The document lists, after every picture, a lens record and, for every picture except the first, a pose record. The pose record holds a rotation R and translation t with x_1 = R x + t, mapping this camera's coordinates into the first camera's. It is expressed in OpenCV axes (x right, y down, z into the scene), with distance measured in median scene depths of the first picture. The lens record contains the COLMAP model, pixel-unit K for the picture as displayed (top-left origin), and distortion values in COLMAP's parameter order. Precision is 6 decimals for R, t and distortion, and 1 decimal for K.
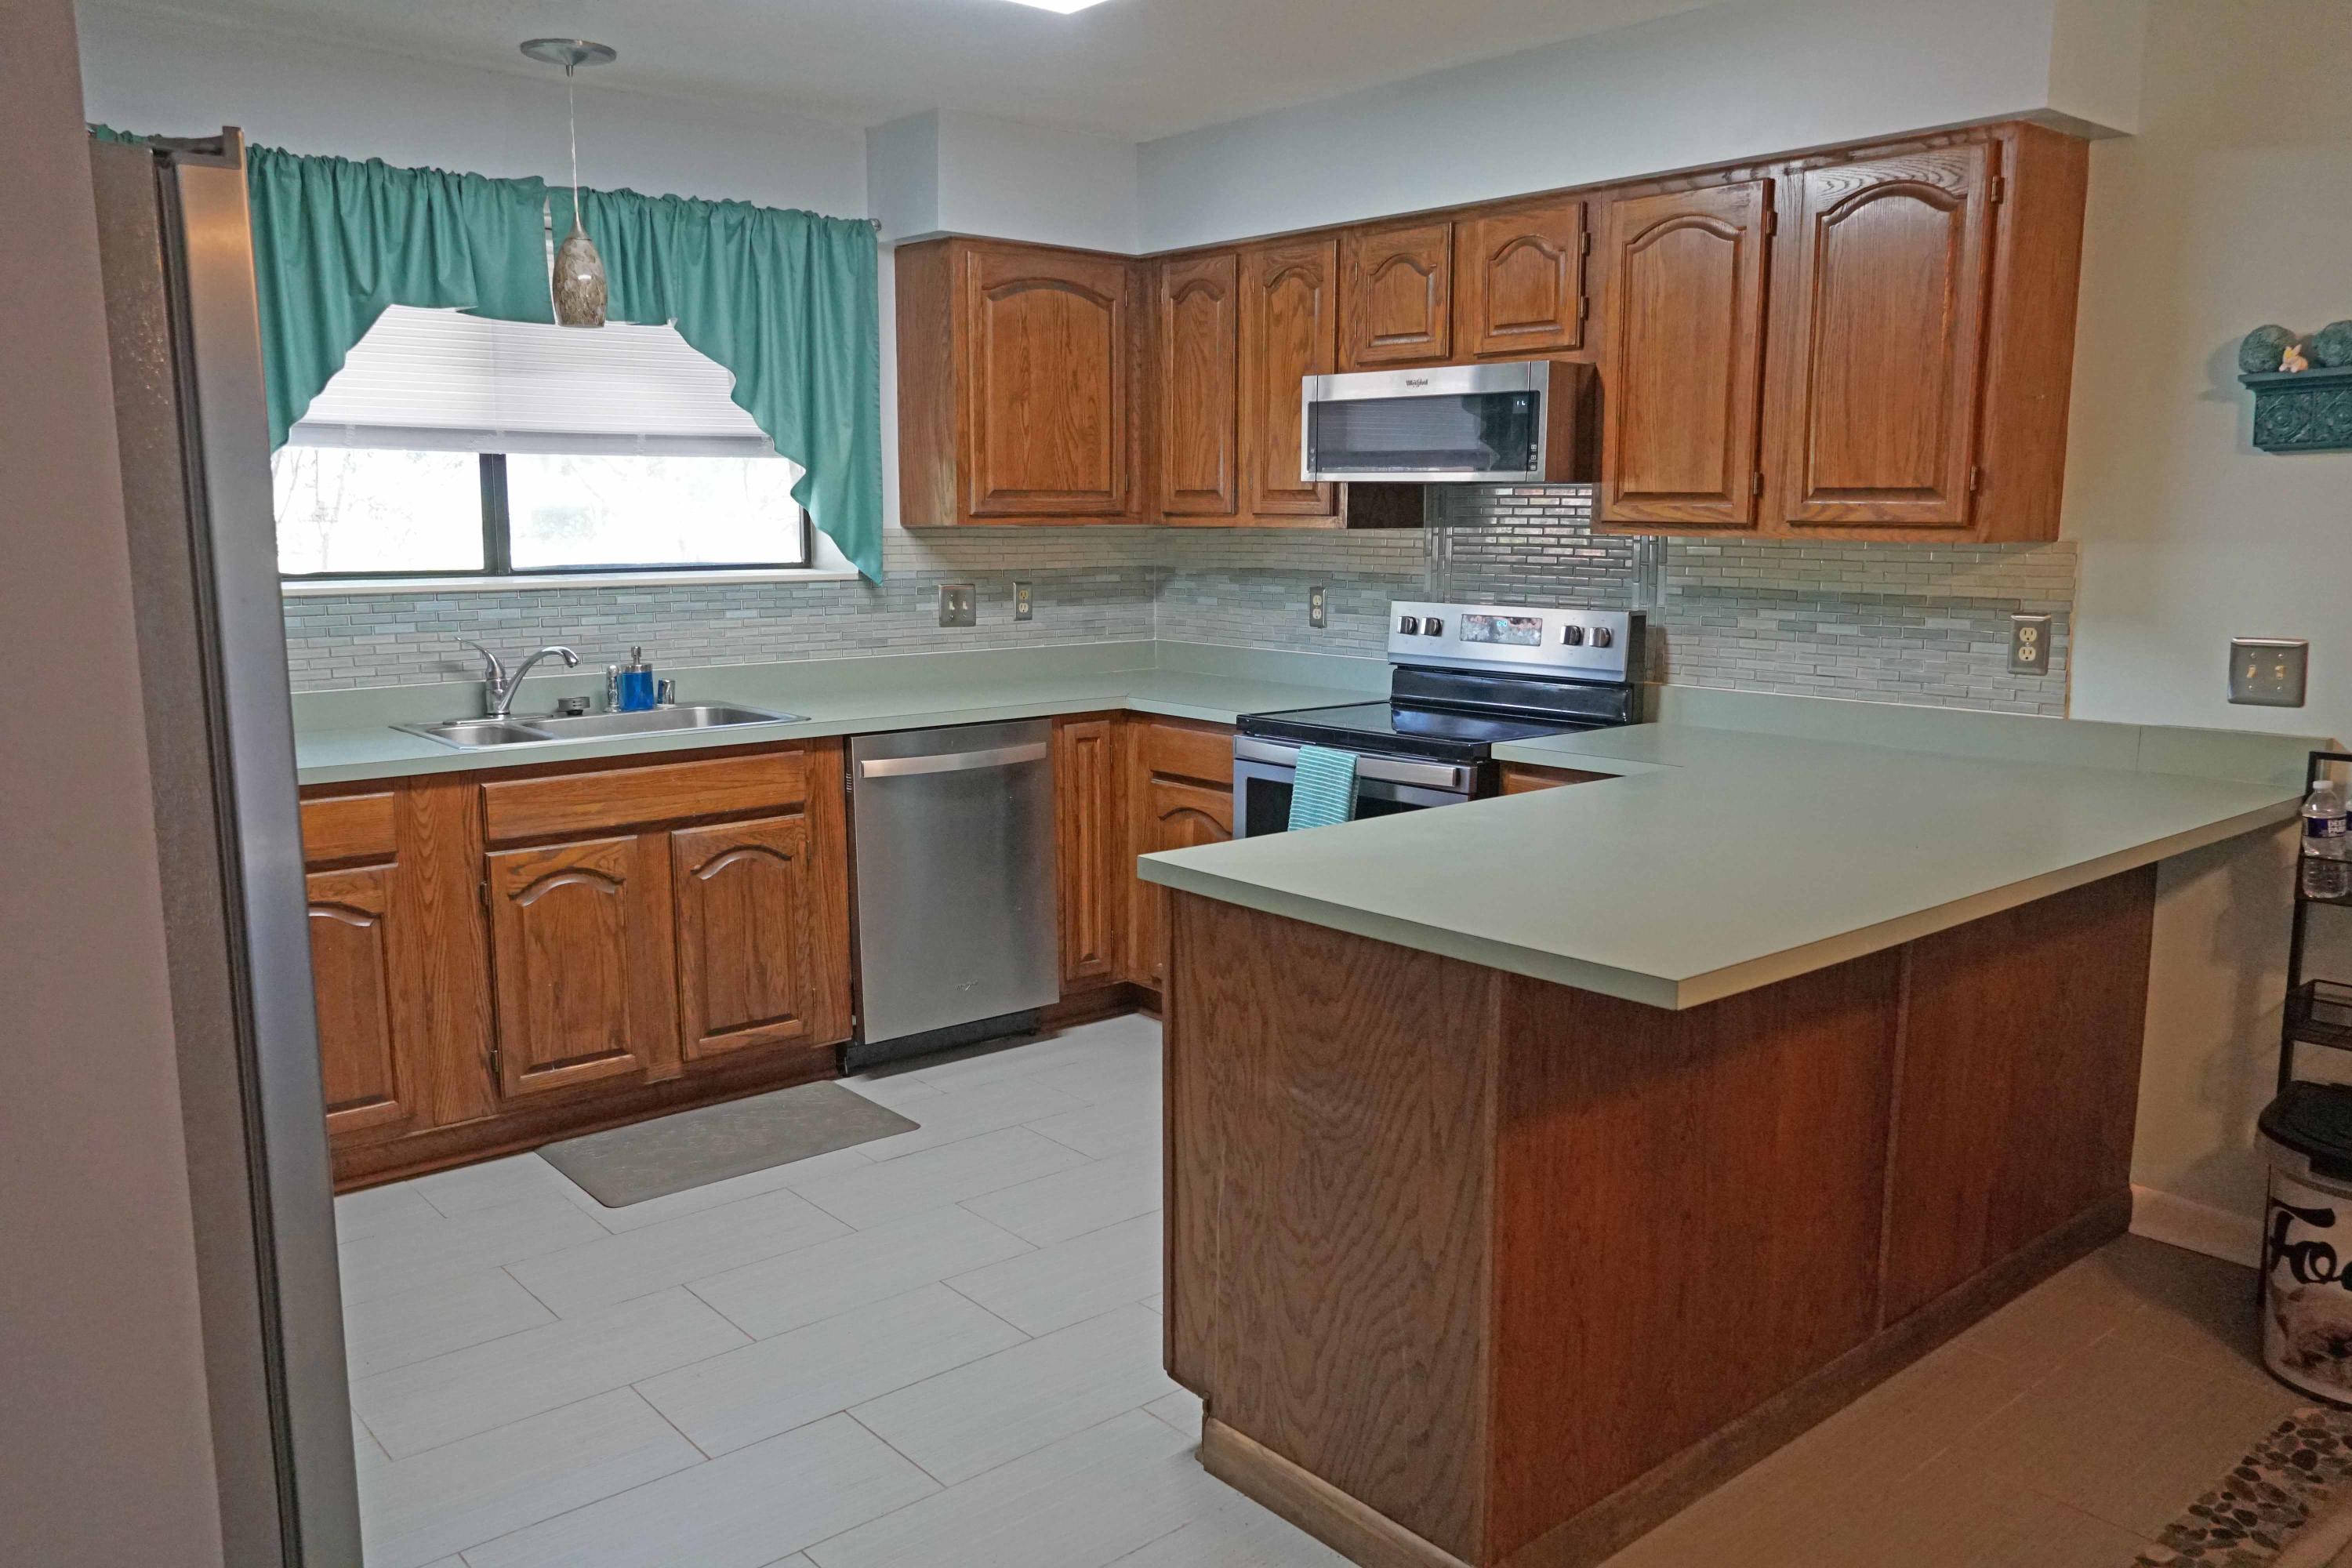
lens RADIAL K [[1761.7, 0, 1170.9], [0, 1761.7, 796.3], [0, 0, 1]] dist [-0.028875, 0.032397]
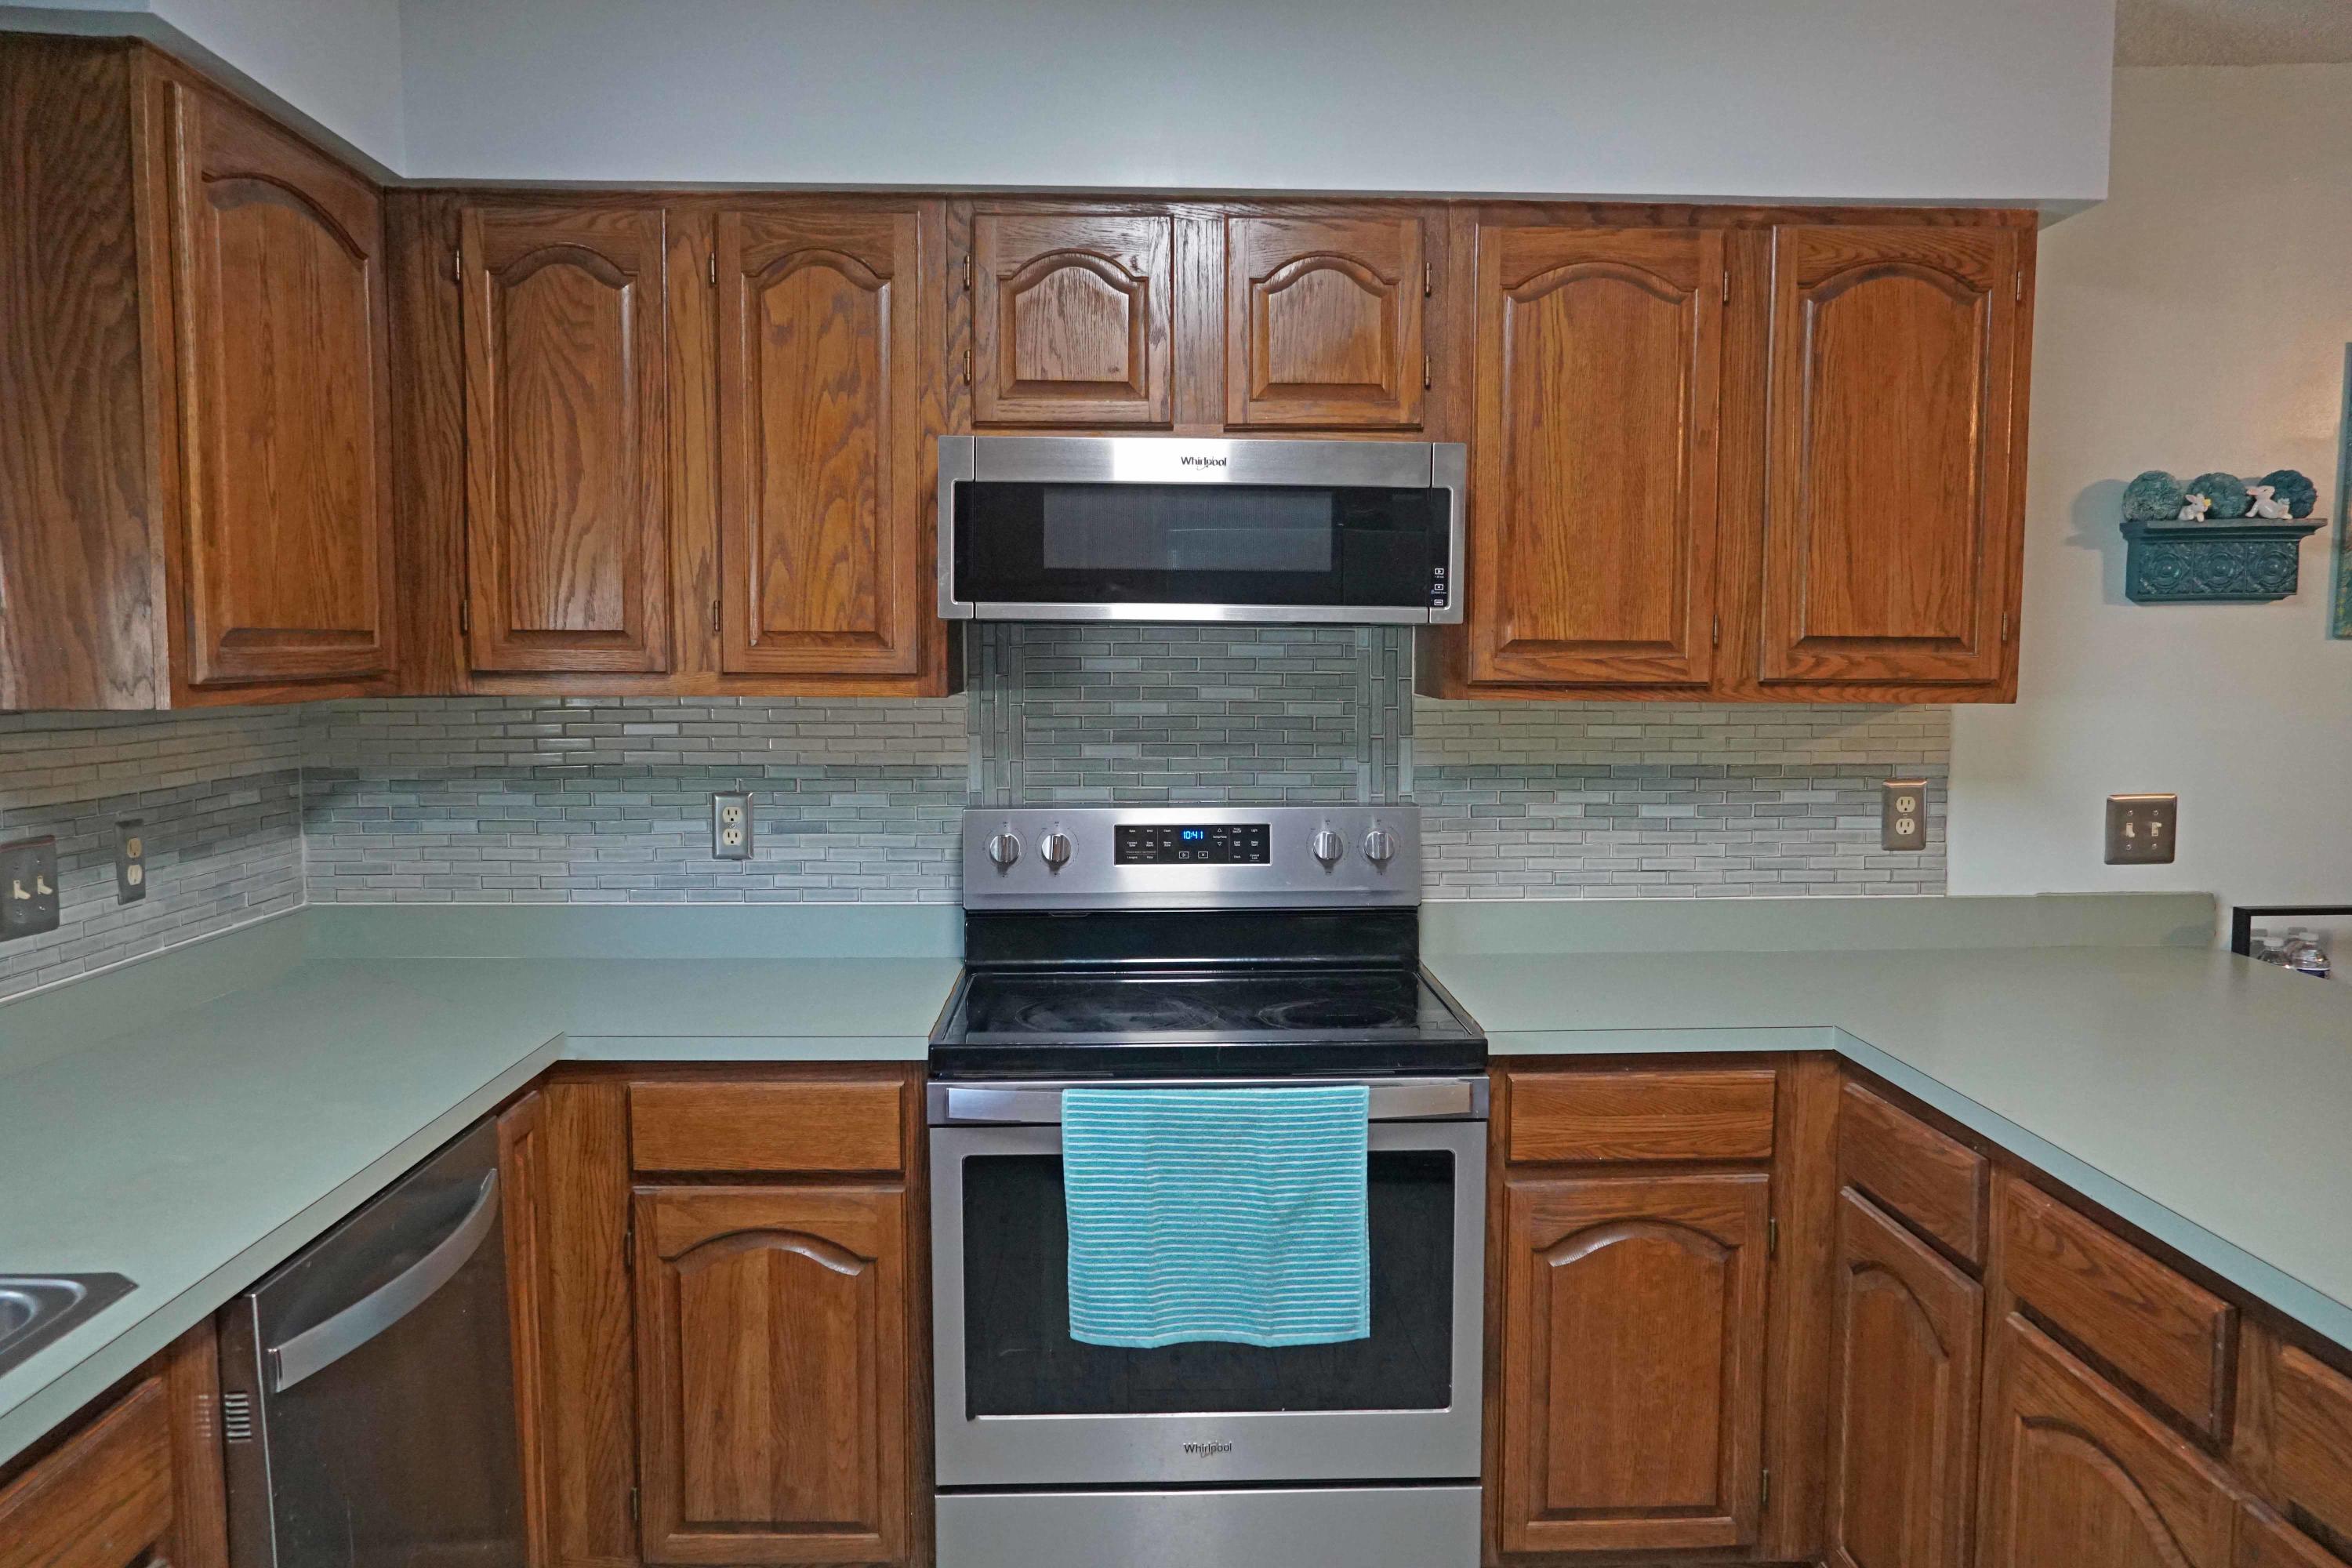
lens RADIAL K [[1761.7, 0, 1174.0], [0, 1761.7, 789.3], [0, 0, 1]] dist [-0.028875, 0.032397]
pose [[0.624835, -0.065270, 0.778024, -0.330970], [0.125809, 0.991894, -0.017826, -0.104935], [-0.770554, 0.109020, 0.627982, 0.594074]]
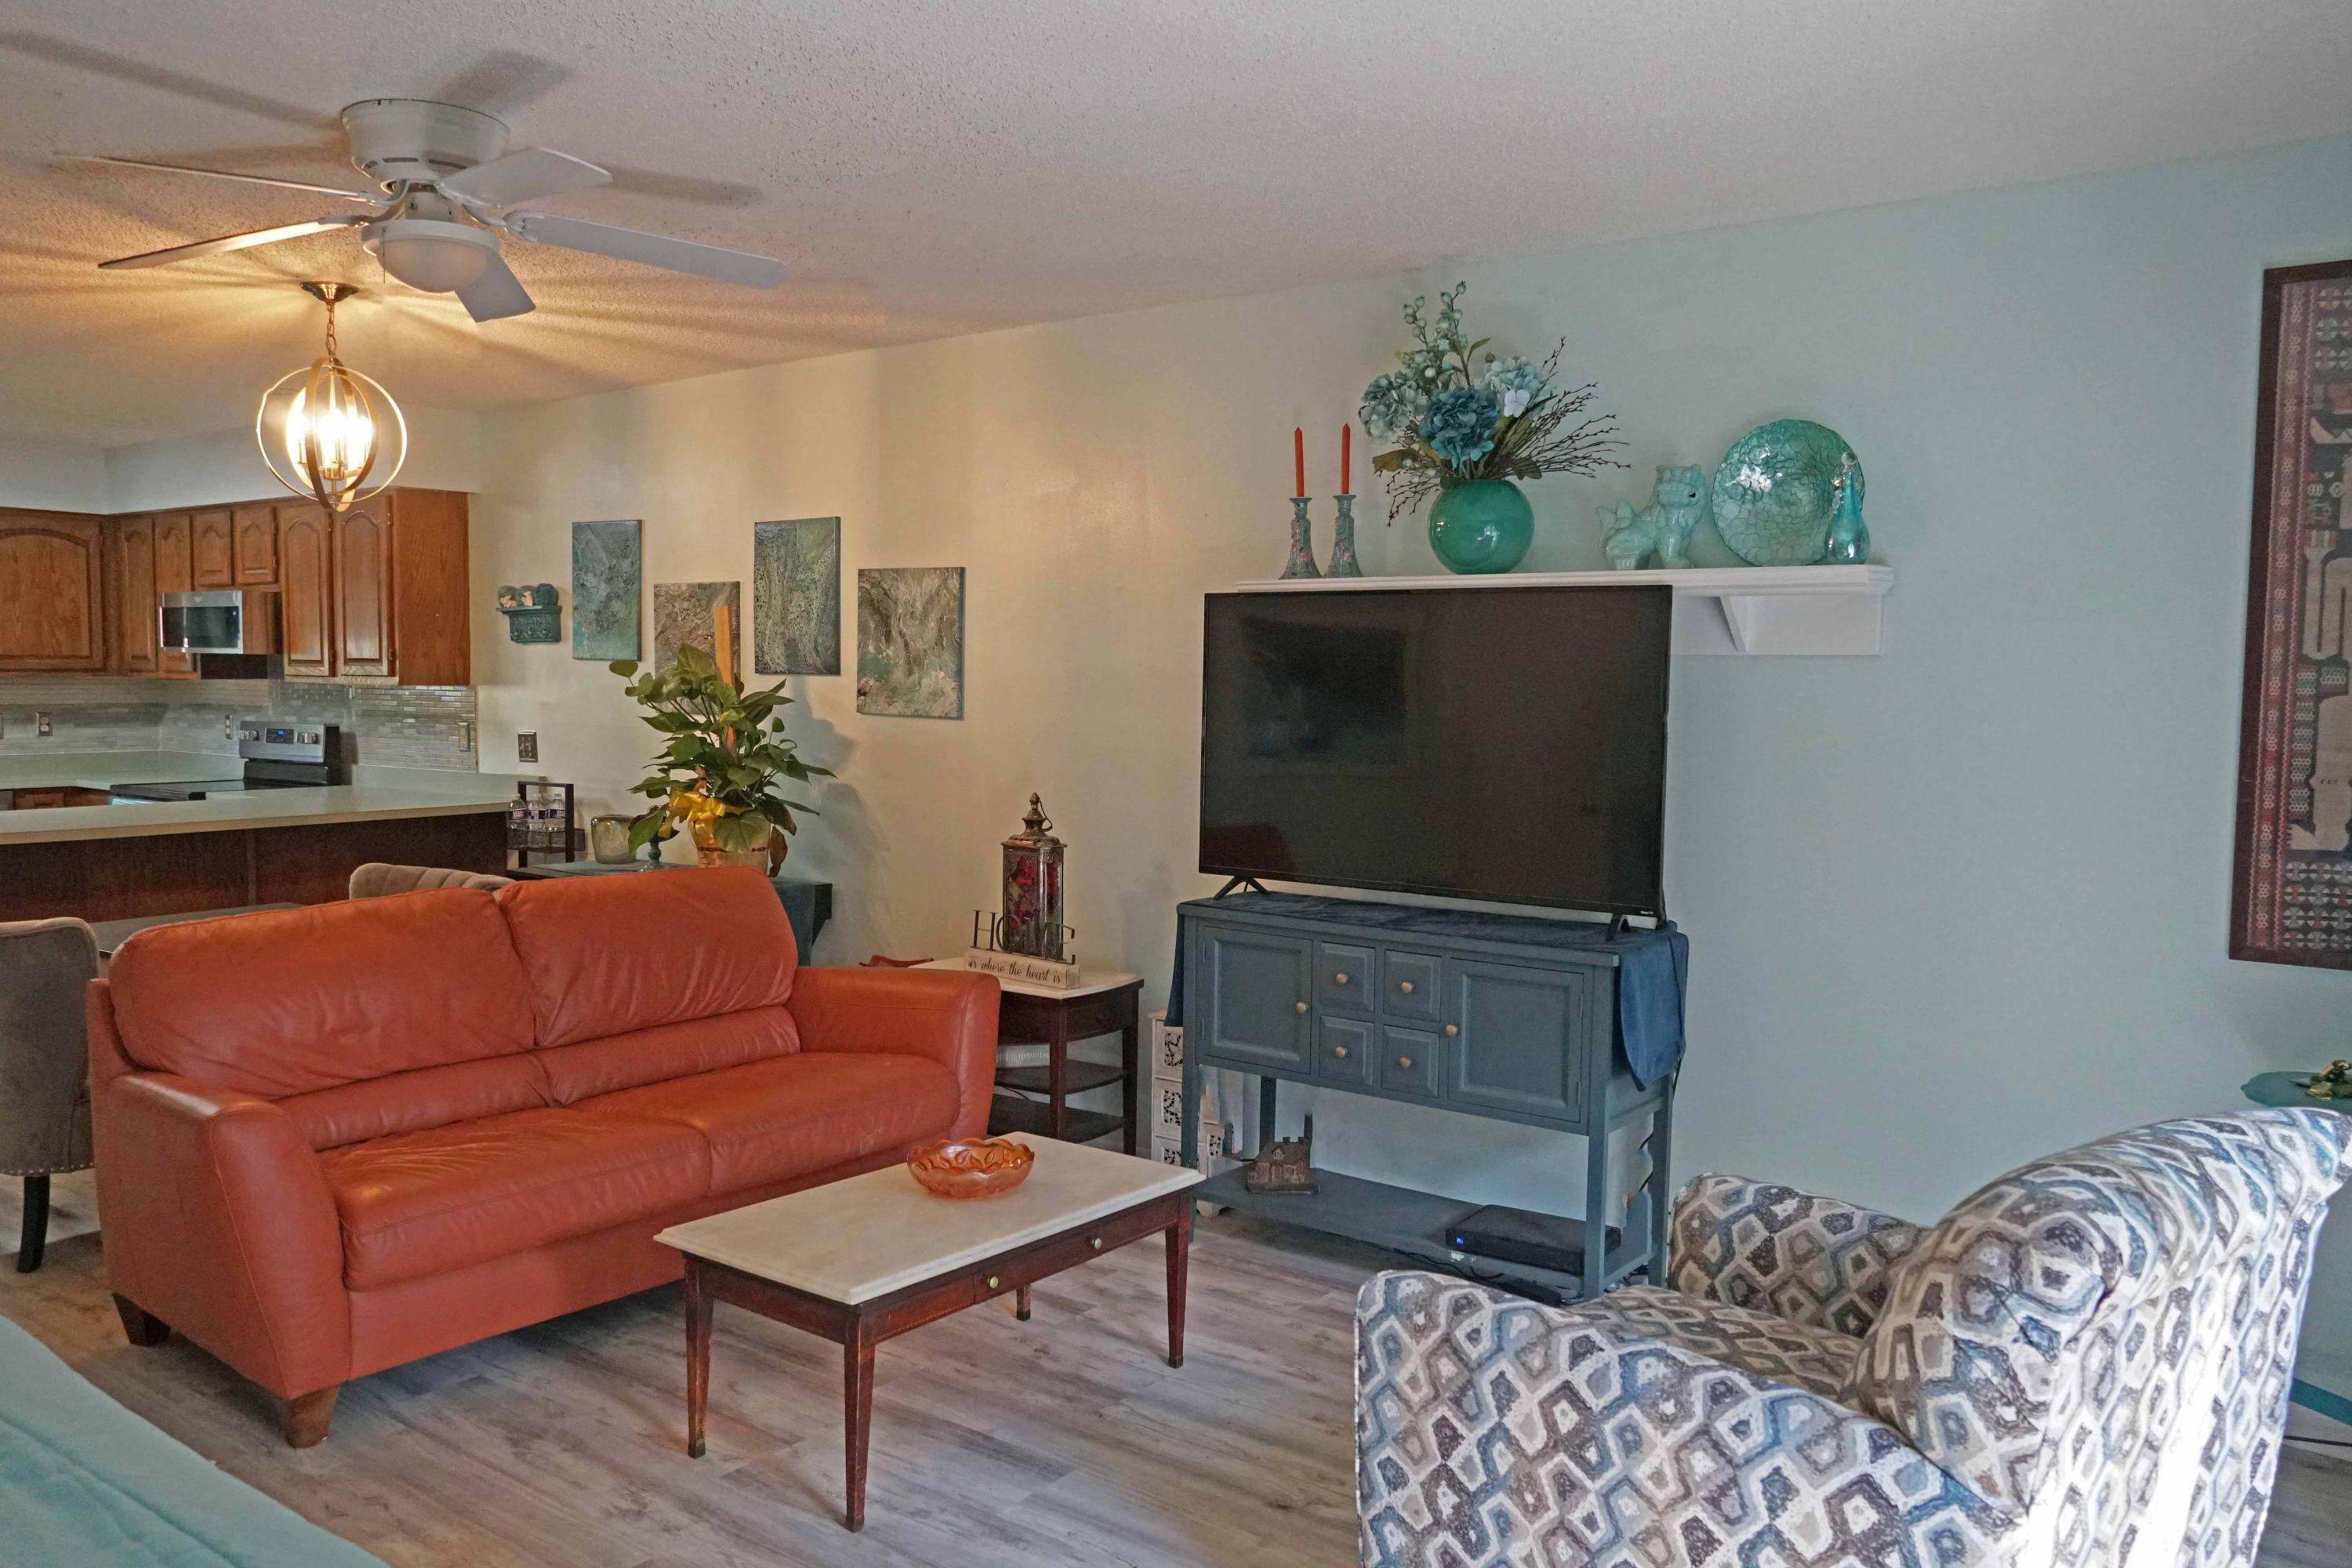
lens RADIAL K [[1761.7, 0, 1177.1], [0, 1761.7, 790.3], [0, 0, 1]] dist [-0.028875, 0.032397]
pose [[0.974466, -0.007905, 0.224395, 0.672989], [0.028676, 0.995578, -0.089458, 0.143472], [-0.222696, 0.093608, 0.970384, -0.906799]]
